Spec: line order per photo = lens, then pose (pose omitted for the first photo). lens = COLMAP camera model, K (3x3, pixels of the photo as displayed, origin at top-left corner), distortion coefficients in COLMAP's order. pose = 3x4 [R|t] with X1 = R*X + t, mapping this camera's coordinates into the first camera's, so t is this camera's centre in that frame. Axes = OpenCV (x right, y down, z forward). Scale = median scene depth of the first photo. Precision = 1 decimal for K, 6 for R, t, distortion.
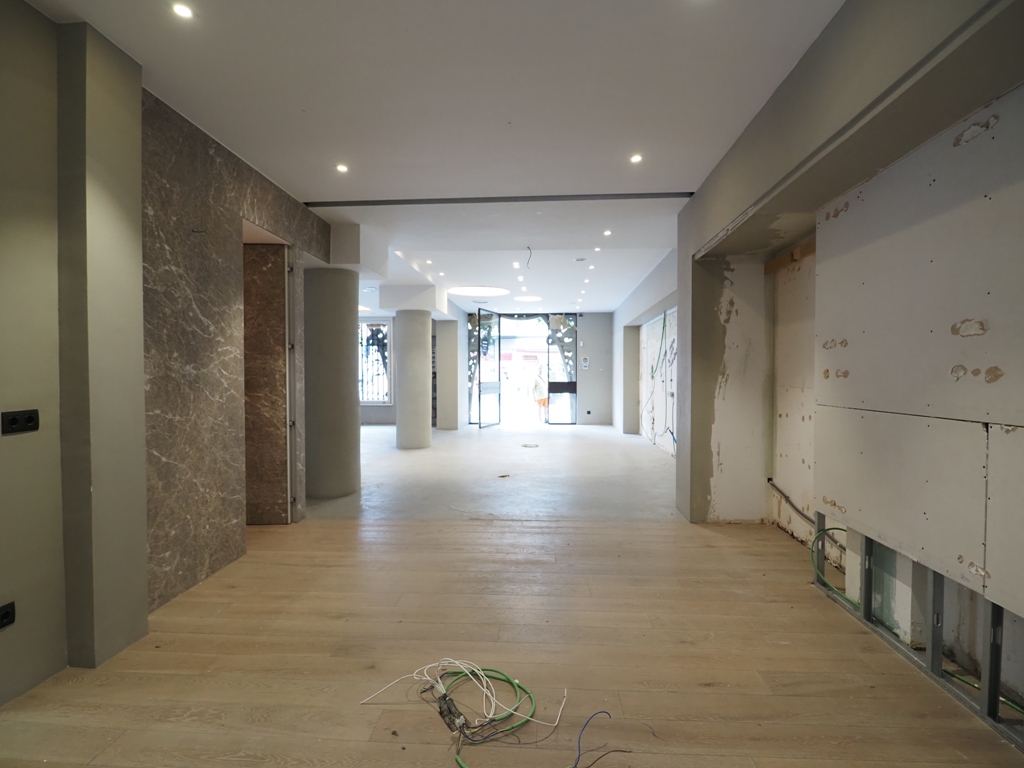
lens RADIAL K [[548.7, 0, 507.6], [0, 548.7, 387.4], [0, 0, 1]] dist [-0.002980, -0.007665]
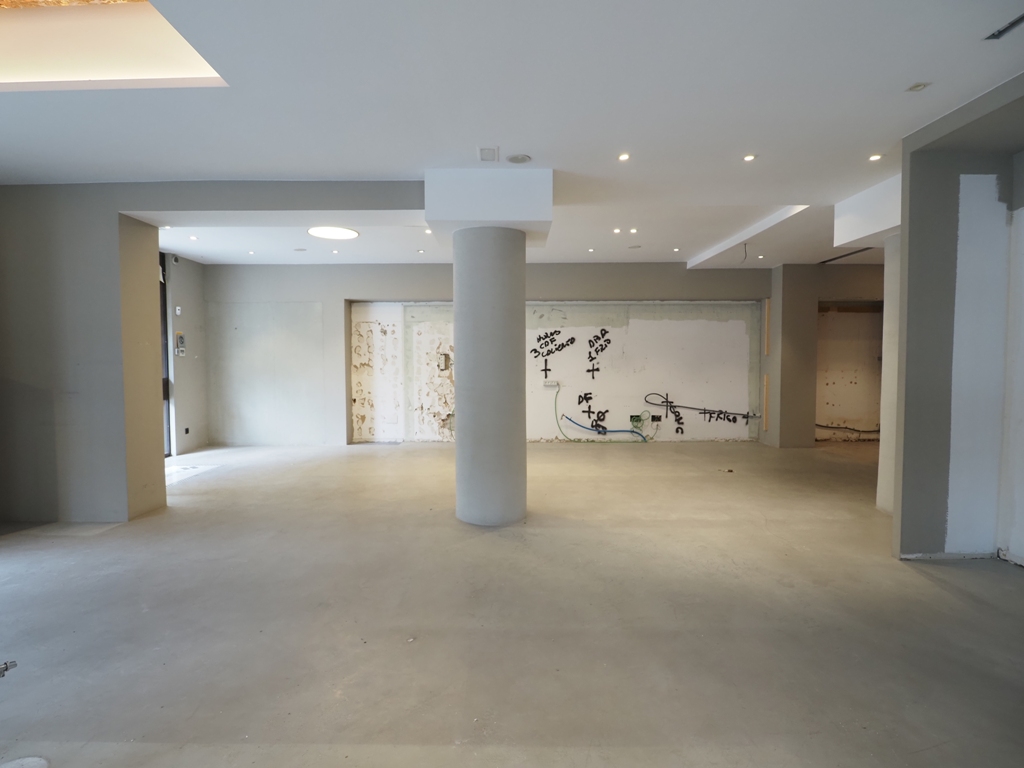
lens RADIAL K [[548.7, 0, 510.9], [0, 548.7, 392.1], [0, 0, 1]] dist [-0.002980, -0.007665]
pose [[-0.077151, -0.053055, 0.995607, -1.556018], [0.025212, 0.998160, 0.055145, -0.065254], [-0.996701, 0.029355, -0.075671, 2.431498]]
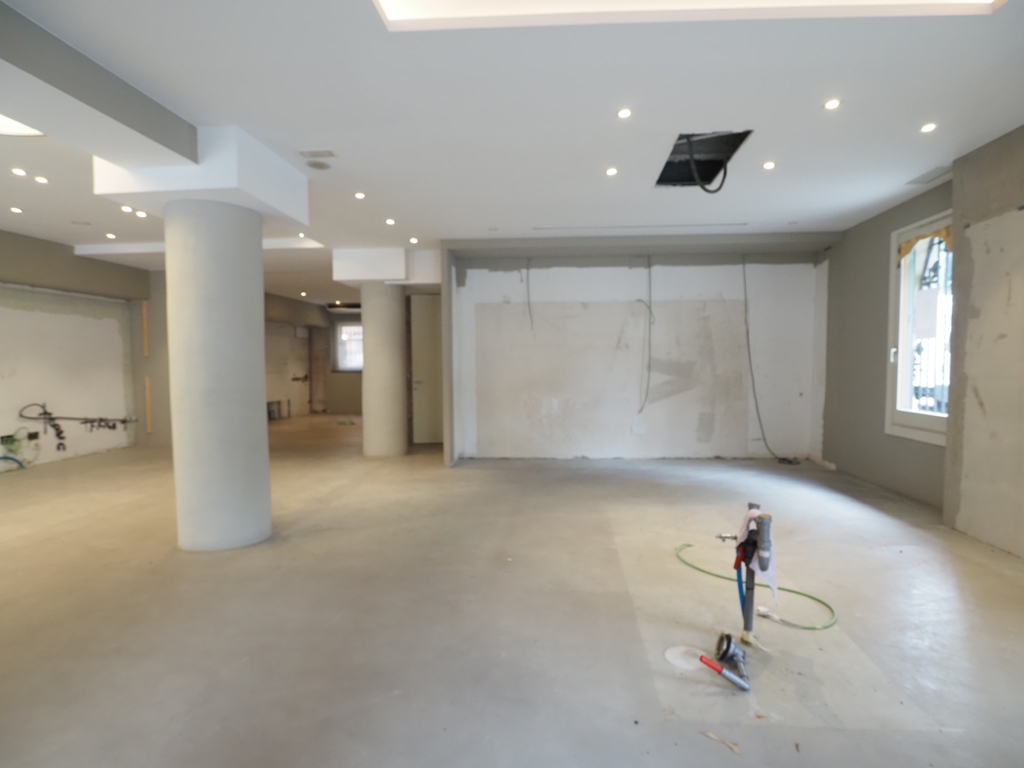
lens RADIAL K [[548.7, 0, 512.5], [0, 548.7, 386.4], [0, 0, 1]] dist [-0.002980, -0.007665]
pose [[-0.999880, 0.008446, 0.013016, -0.944284], [0.009286, 0.997785, 0.065874, -0.077861], [-0.012431, 0.065987, -0.997743, 3.360589]]
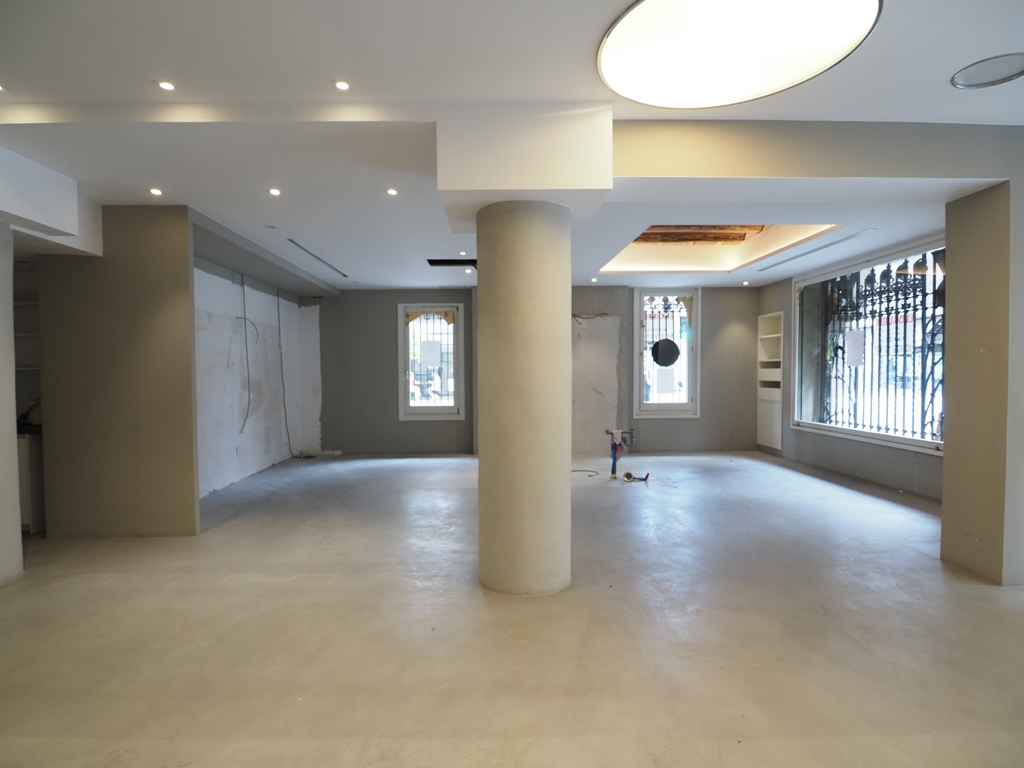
lens RADIAL K [[548.7, 0, 519.1], [0, 548.7, 385.6], [0, 0, 1]] dist [-0.002980, -0.007665]
pose [[0.107226, 0.027232, -0.993862, 0.463159], [-0.016573, 0.999535, 0.025599, -0.079629], [0.994096, 0.013727, 0.107628, 2.282840]]
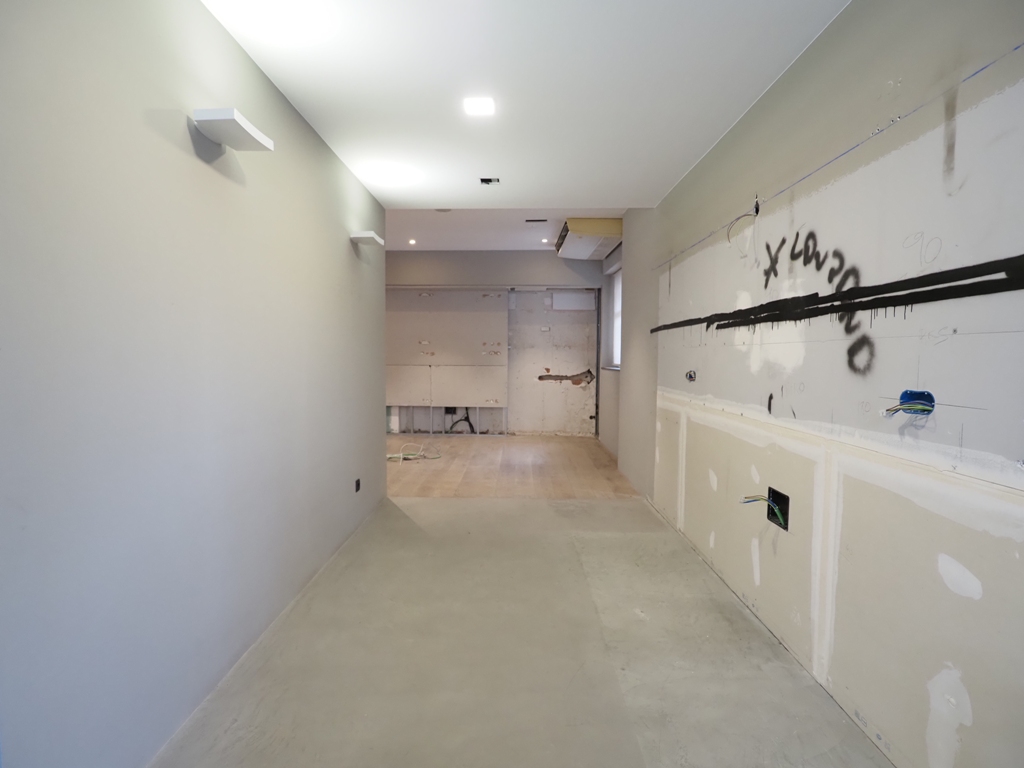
lens RADIAL K [[548.7, 0, 515.4], [0, 548.7, 388.9], [0, 0, 1]] dist [-0.002980, -0.007665]
pose [[-0.060872, -0.059908, 0.996346, -1.668034], [0.016342, 0.998004, 0.061006, -0.000350], [-0.998012, 0.019996, -0.059772, 0.287414]]
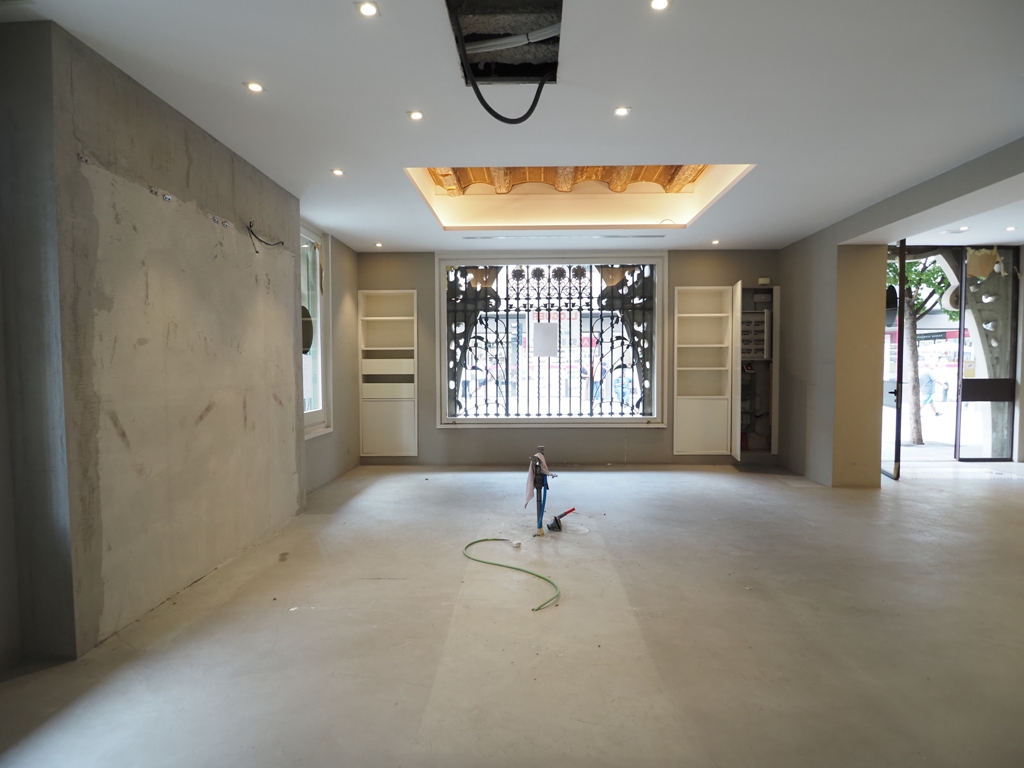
lens RADIAL K [[548.7, 0, 500.9], [0, 548.7, 391.3], [0, 0, 1]] dist [-0.002980, -0.007665]
pose [[0.999576, -0.004218, 0.028824, -1.297563], [0.003541, 0.999718, 0.023486, -0.044799], [-0.028915, -0.023374, 0.999309, 1.741422]]
